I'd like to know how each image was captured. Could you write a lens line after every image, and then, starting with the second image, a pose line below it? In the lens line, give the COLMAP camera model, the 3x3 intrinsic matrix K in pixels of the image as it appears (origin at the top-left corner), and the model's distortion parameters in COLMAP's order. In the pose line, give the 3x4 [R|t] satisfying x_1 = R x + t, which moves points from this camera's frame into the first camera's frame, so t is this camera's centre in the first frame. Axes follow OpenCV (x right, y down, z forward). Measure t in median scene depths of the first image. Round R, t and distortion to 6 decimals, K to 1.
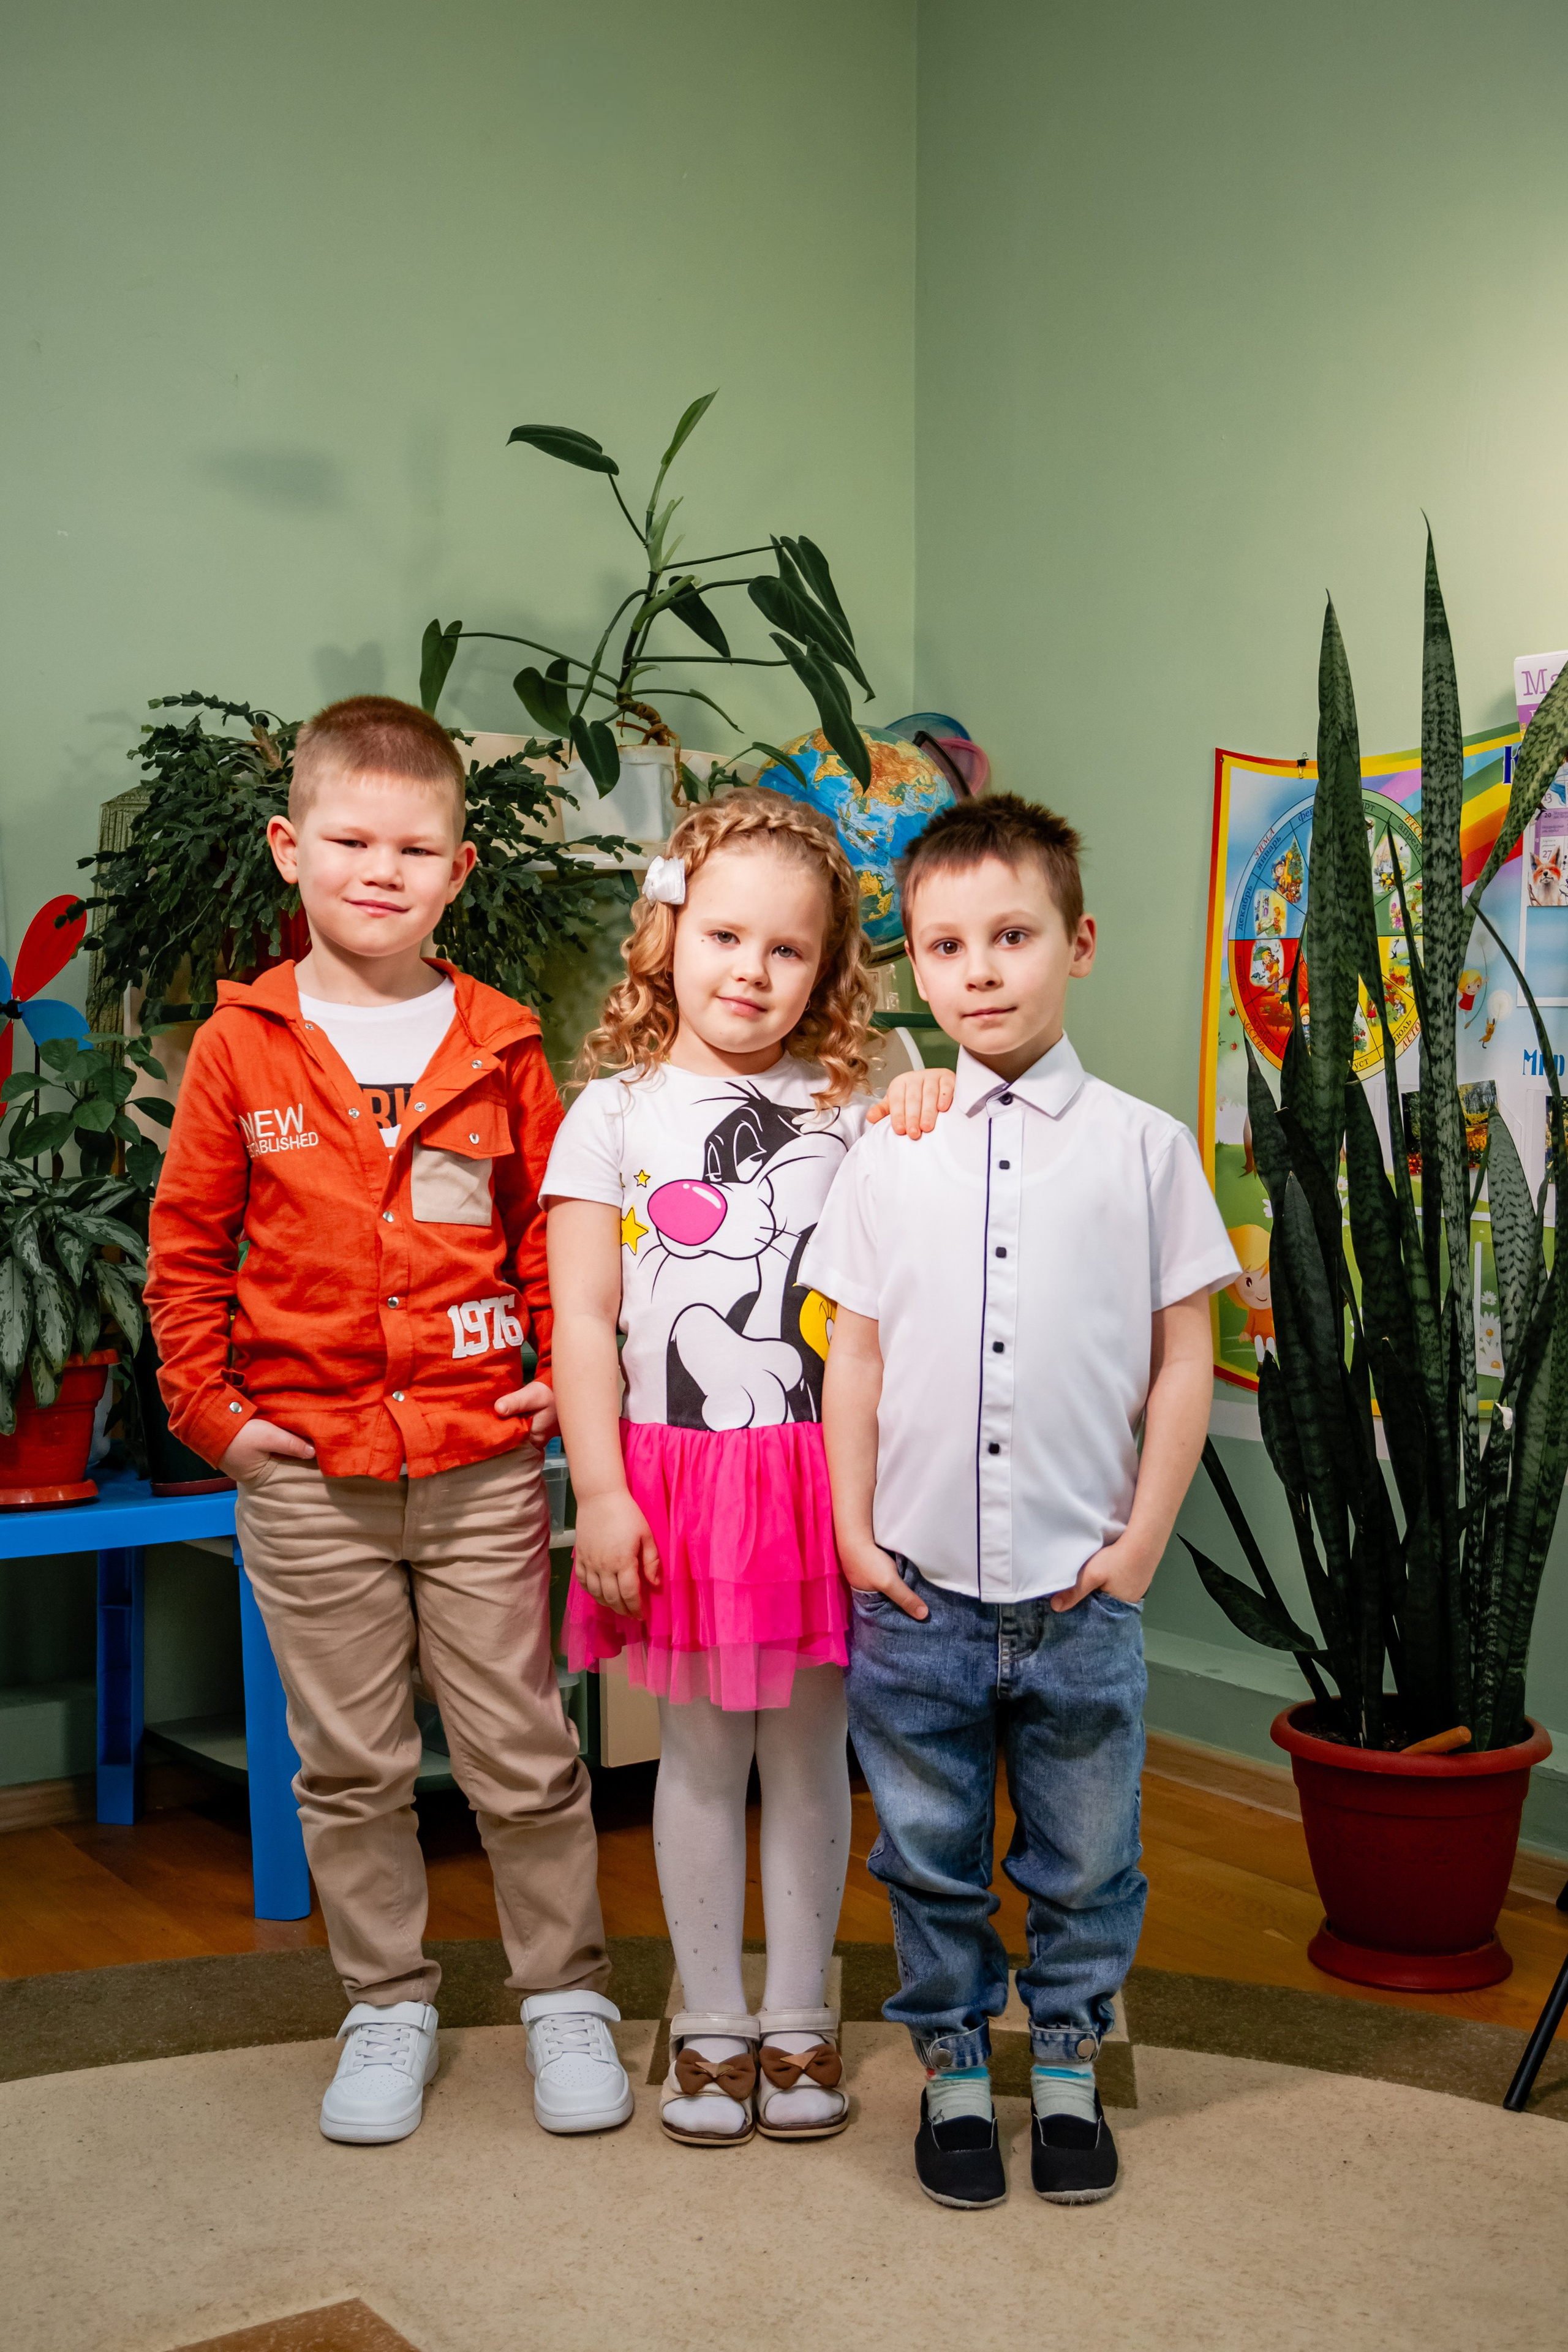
lens RADIAL K [[2665.4, 0, 750.2], [0, 2665.4, 1141.2], [0, 0, 1]] dist [-0.017062, 0.061082]
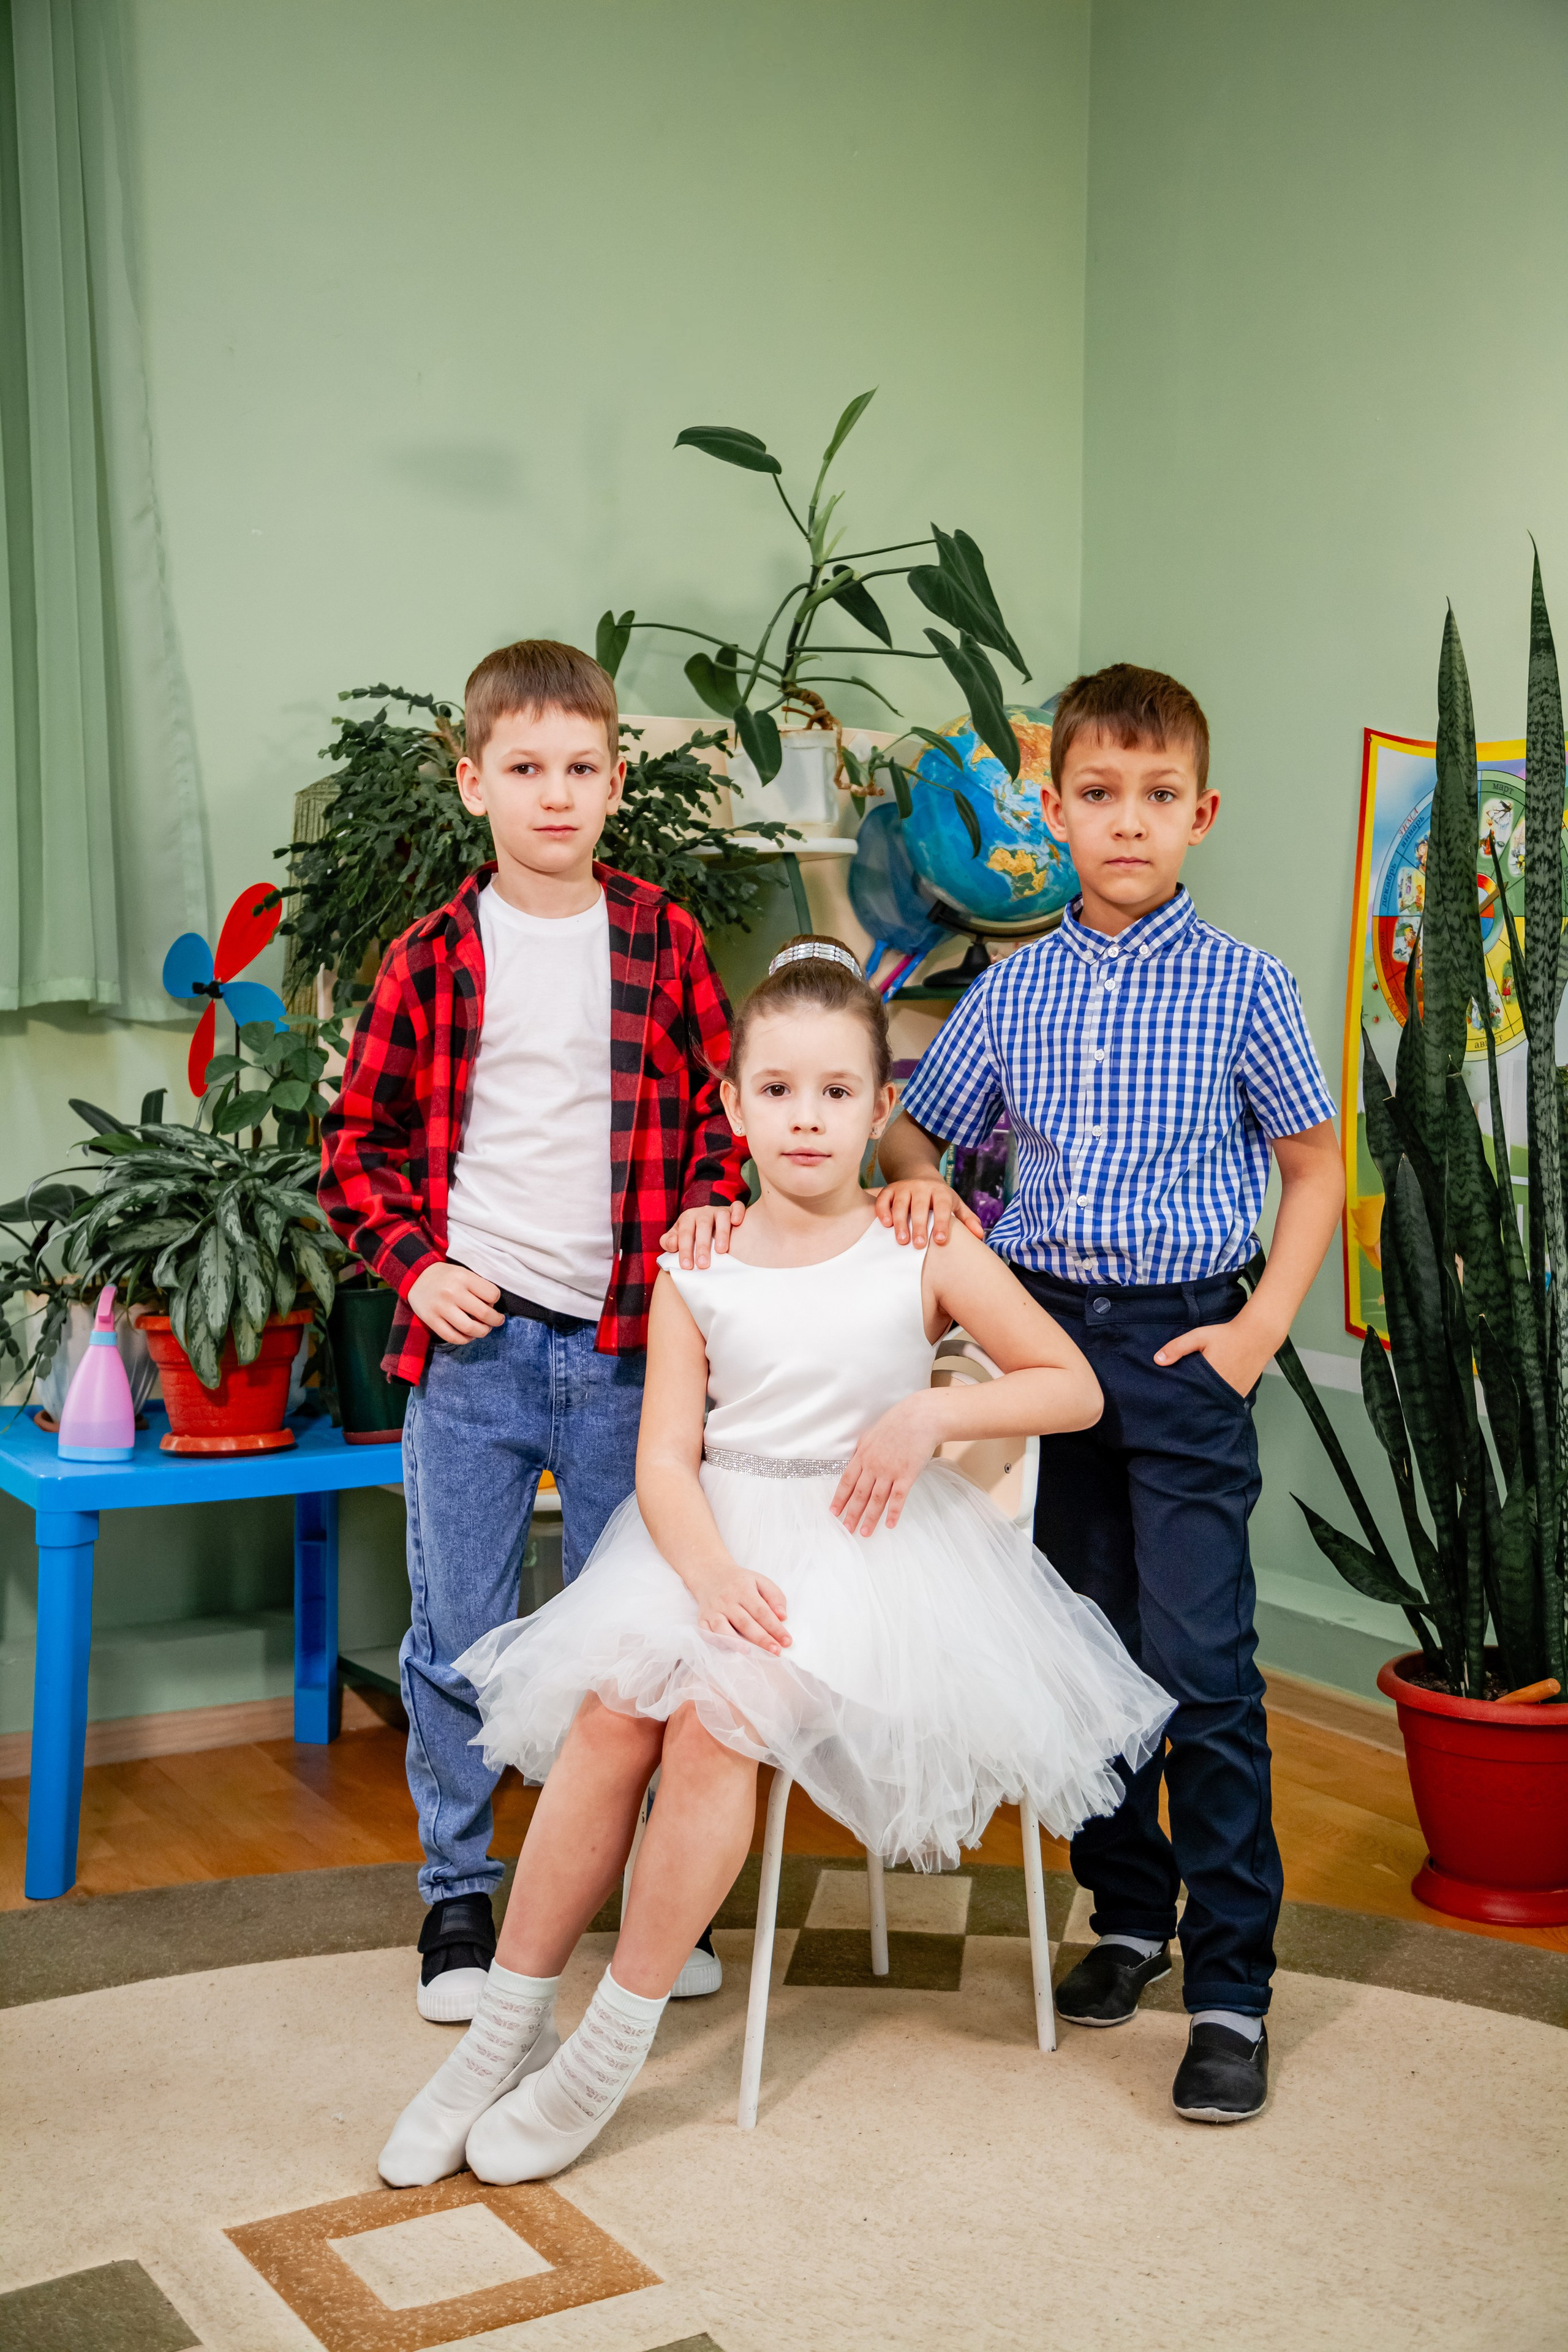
lens RADIAL K [[2777.4, 0, 777.6], [0, 2777.4, 1177.0], [0, 0, 1]] dist [0.065375, 0.035020]
pose [[0.997540, 0.005986, -0.069841, 0.032104], [-0.002814, 0.998963, 0.045433, -0.028823], [0.070041, -0.045125, 0.996523, -0.120782]]
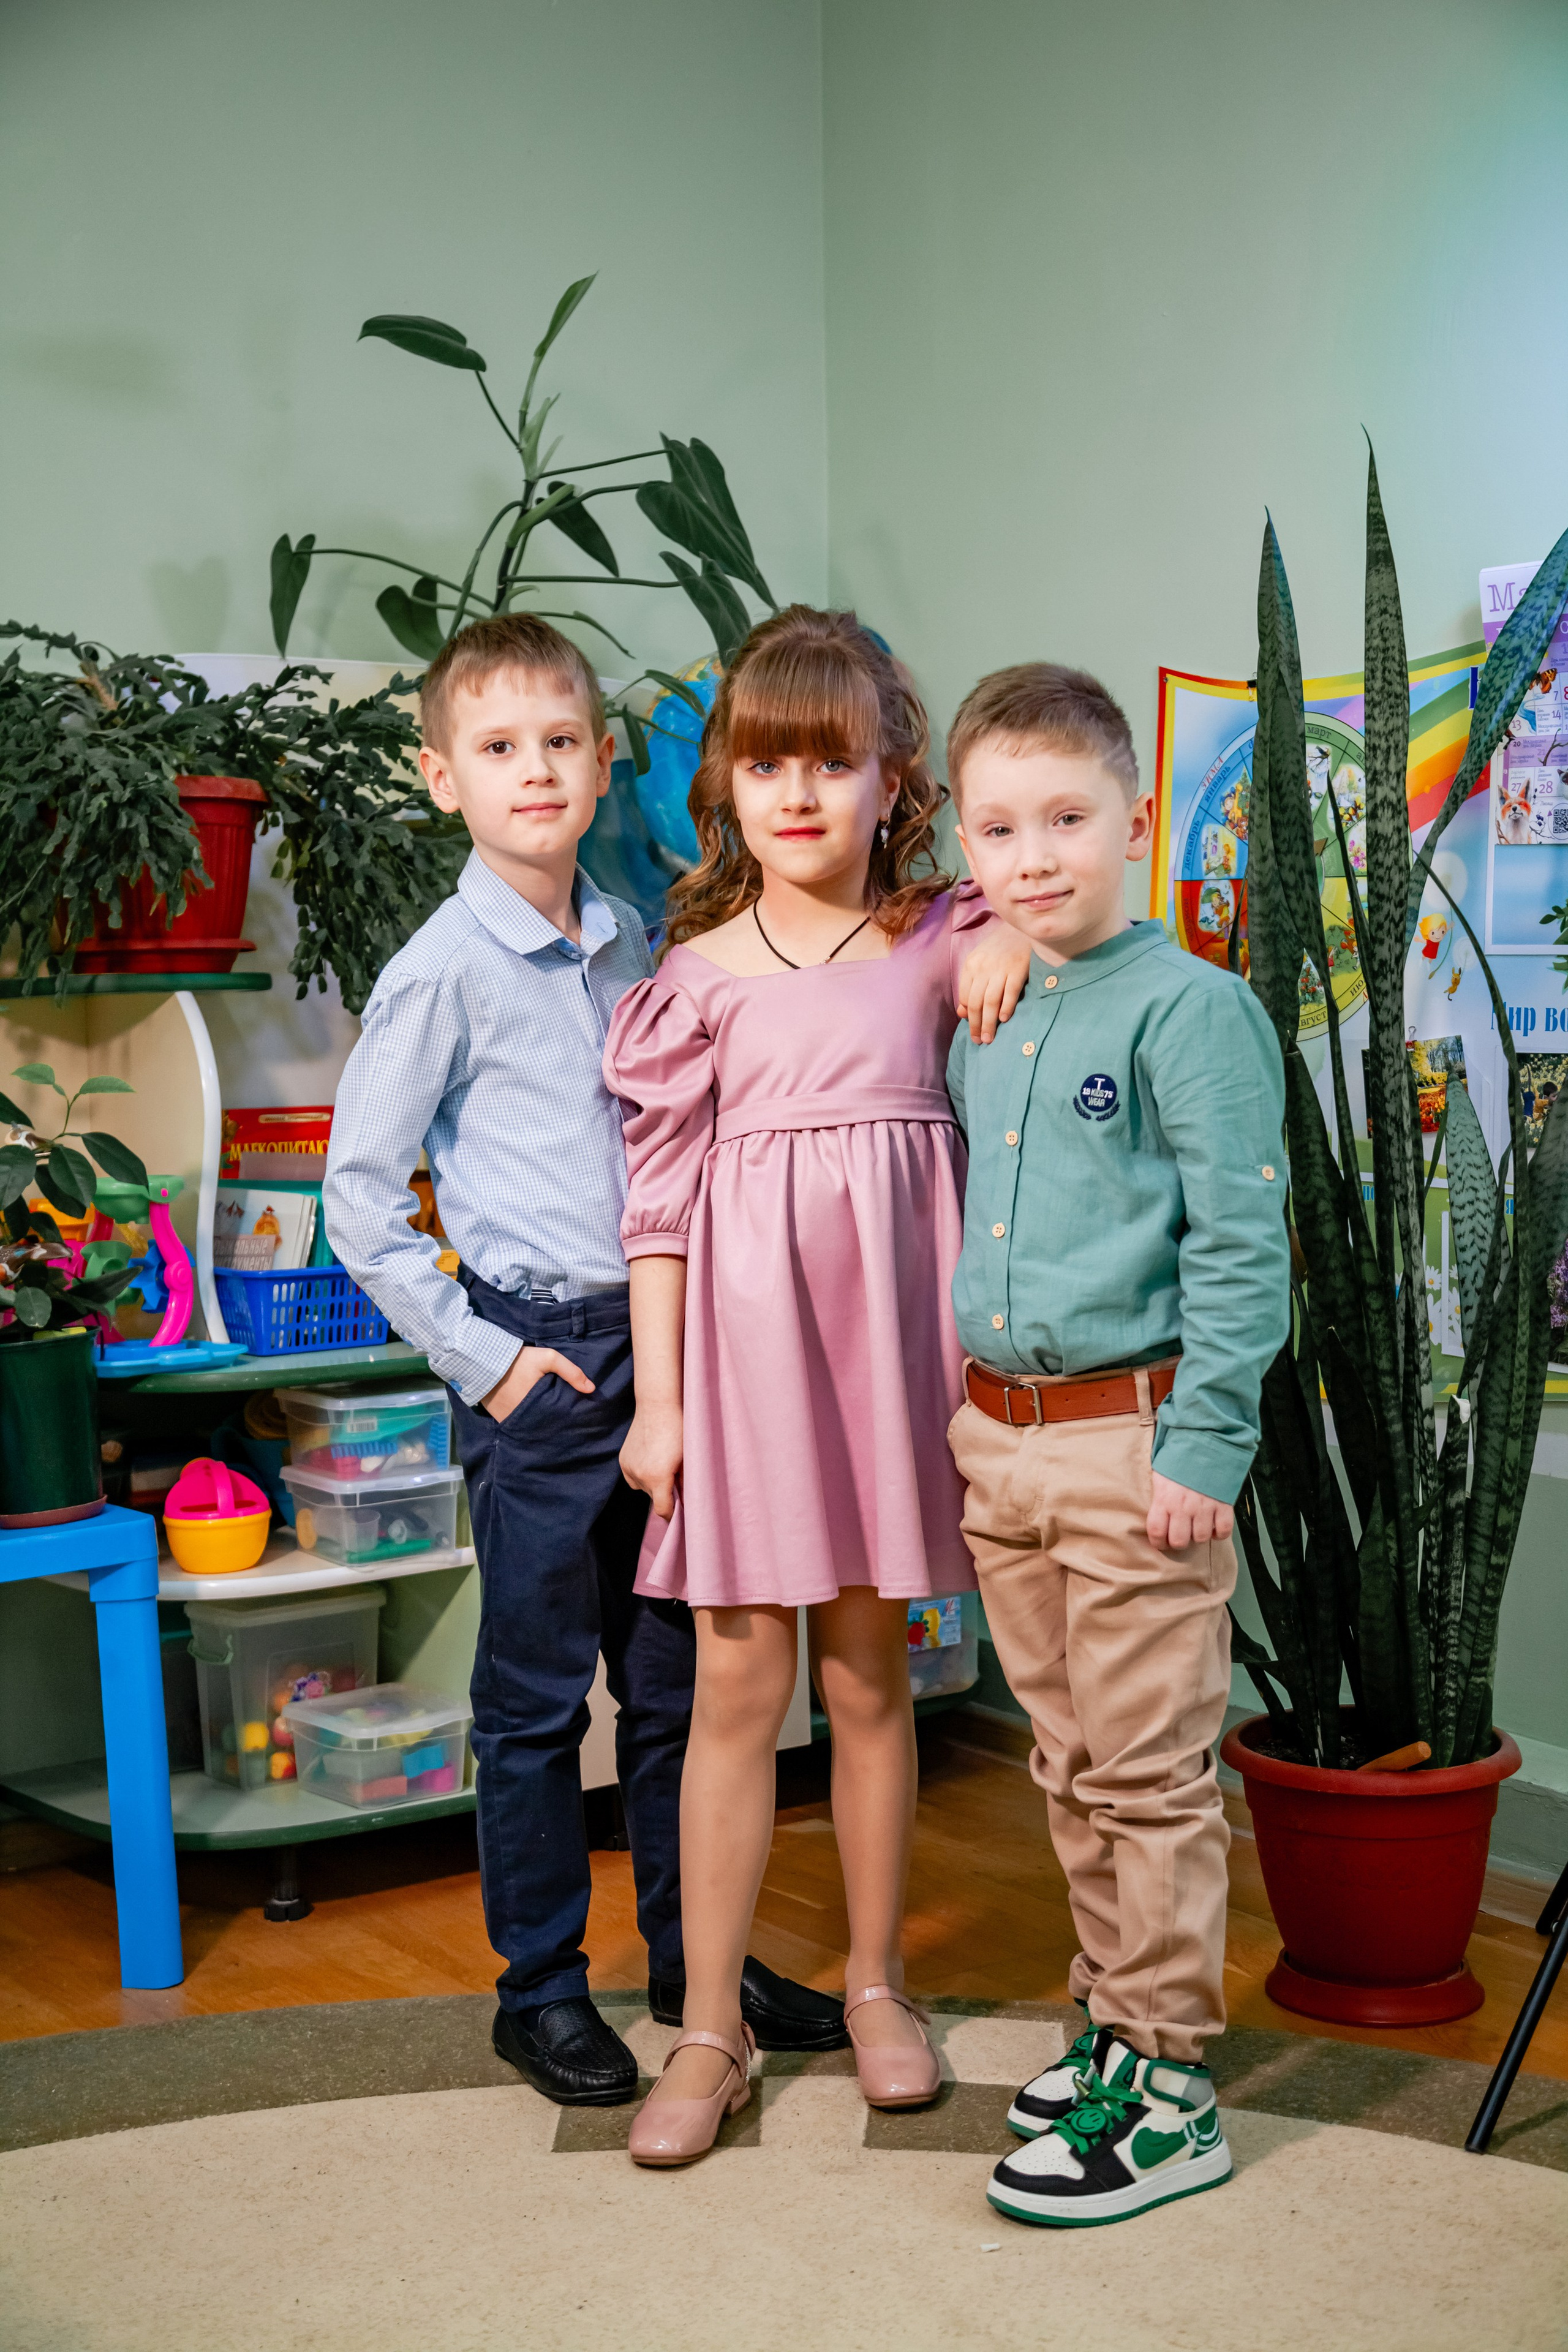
lens RADIAL K [[3074.8, 0, 798.6], [0, 3074.8, 1198.8], [0, 0, 1]] dist [0.111617, 0.050829]
pose [[0.999035, -0.022269, 0.037851, 0.011466], [0.020516, 0.998727, 0.046082, -0.022826], [-0.038829, -0.045261, 0.998220, -0.062549]]
